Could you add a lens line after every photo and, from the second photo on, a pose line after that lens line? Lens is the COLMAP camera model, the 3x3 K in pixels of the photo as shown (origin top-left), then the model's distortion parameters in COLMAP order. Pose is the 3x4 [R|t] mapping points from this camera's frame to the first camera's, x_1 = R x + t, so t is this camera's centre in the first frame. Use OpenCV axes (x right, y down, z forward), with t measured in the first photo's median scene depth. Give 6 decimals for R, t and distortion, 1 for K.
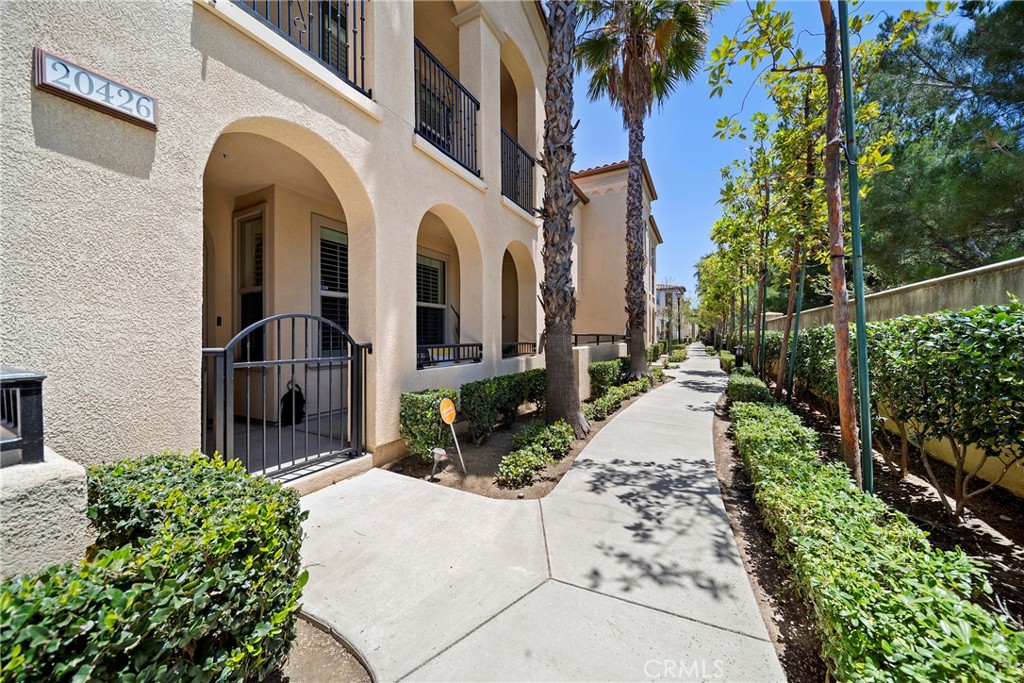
lens RADIAL K [[365.2, 0, 513.5], [0, 365.2, 341.0], [0, 0, 1]] dist [-0.002013, -0.000144]
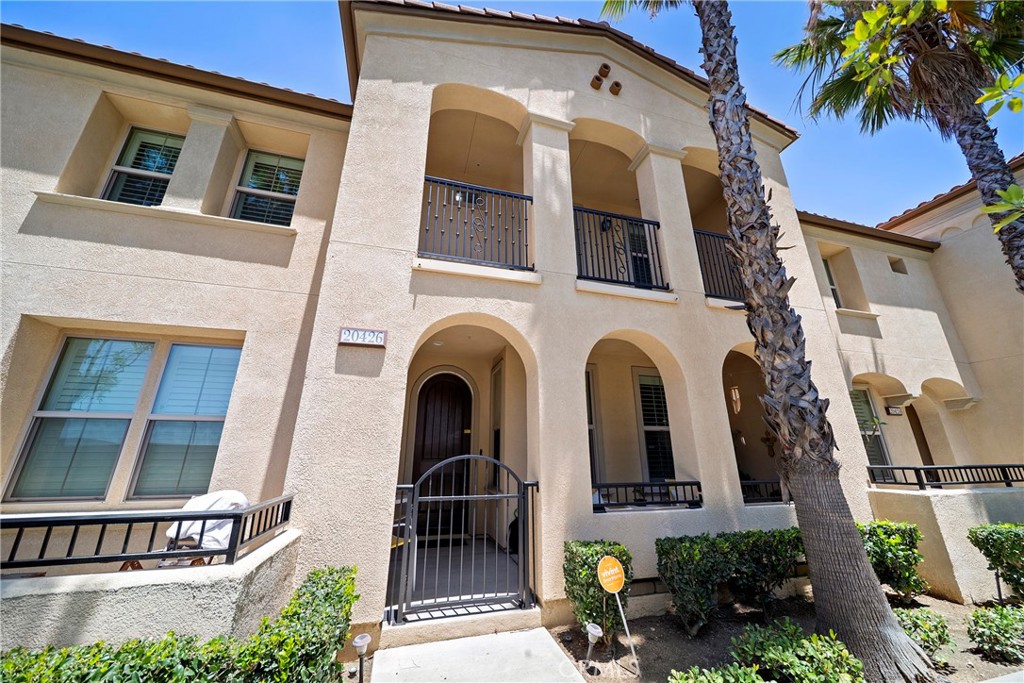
lens RADIAL K [[365.2, 0, 511.1], [0, 365.2, 334.3], [0, 0, 1]] dist [-0.002013, -0.000144]
pose [[0.681079, -0.223495, -0.697268, 0.359698], [-0.009869, 0.949389, -0.313947, -0.061636], [0.732144, 0.220704, 0.644403, 0.180806]]
